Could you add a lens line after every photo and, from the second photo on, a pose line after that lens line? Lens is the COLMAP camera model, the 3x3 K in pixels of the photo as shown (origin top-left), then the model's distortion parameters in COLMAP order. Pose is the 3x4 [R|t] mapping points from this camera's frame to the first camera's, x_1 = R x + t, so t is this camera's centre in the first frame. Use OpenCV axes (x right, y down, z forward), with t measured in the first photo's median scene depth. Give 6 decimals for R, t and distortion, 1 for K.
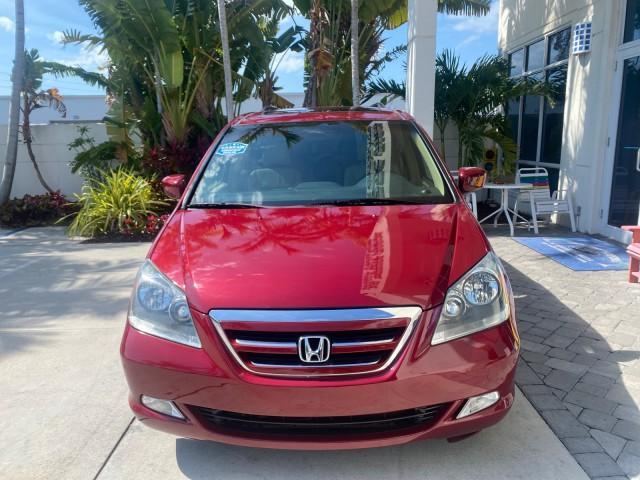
lens RADIAL K [[495.4, 0, 320.1], [0, 495.4, 238.5], [0, 0, 1]] dist [0.031059, -0.034947]
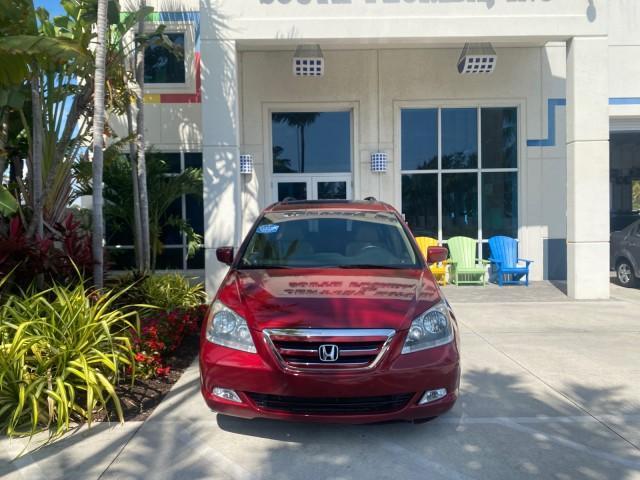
lens RADIAL K [[495.4, 0, 315.0], [0, 495.4, 235.7], [0, 0, 1]] dist [0.031059, -0.034947]
pose [[0.999716, 0.022446, -0.008016, -0.014016], [-0.023450, 0.986465, -0.162284, 0.029489], [0.004265, 0.162426, 0.986712, -0.180043]]
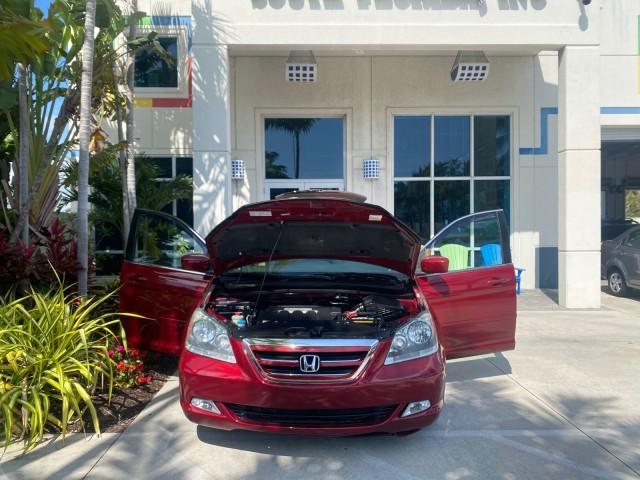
lens RADIAL K [[495.4, 0, 316.6], [0, 495.4, 237.1], [0, 0, 1]] dist [0.031059, -0.034947]
pose [[0.999538, 0.030246, 0.002886, -0.001809], [-0.029300, 0.984689, -0.171842, 0.026283], [-0.008039, 0.171678, 0.985120, -0.170957]]
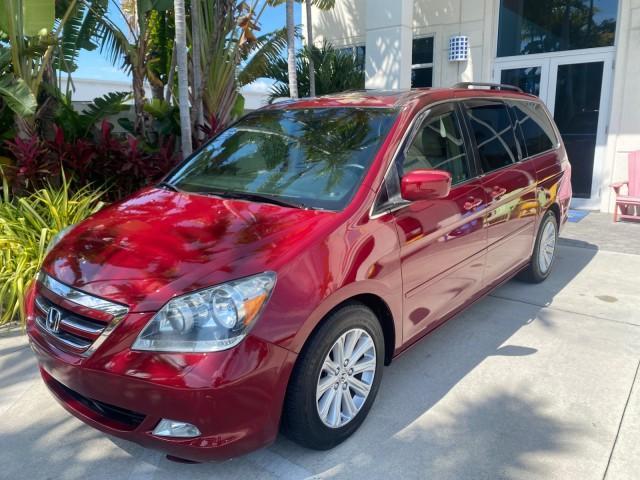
lens RADIAL K [[495.4, 0, 321.6], [0, 495.4, 235.1], [0, 0, 1]] dist [0.031059, -0.034947]
pose [[0.775115, 0.159388, -0.611385, 0.303356], [-0.134922, 0.987092, 0.086281, -0.039818], [0.617246, 0.015612, 0.786615, 0.129263]]
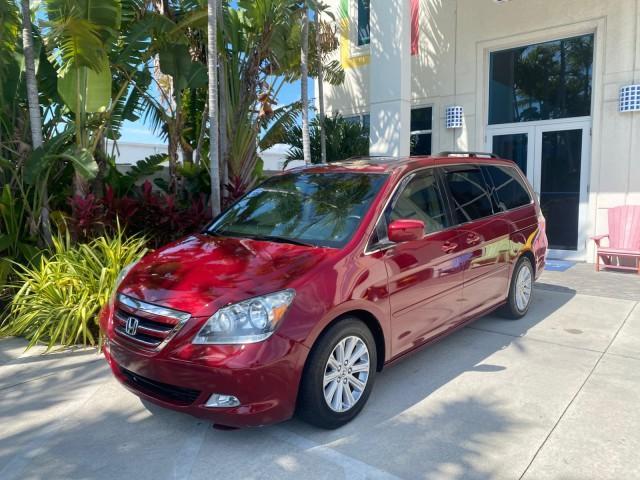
lens RADIAL K [[495.4, 0, 319.7], [0, 495.4, 239.4], [0, 0, 1]] dist [0.031059, -0.034947]
pose [[0.757225, 0.097656, -0.645812, 0.380260], [-0.139174, 0.990176, -0.013455, -0.028346], [0.638154, 0.100069, 0.763378, 0.042619]]
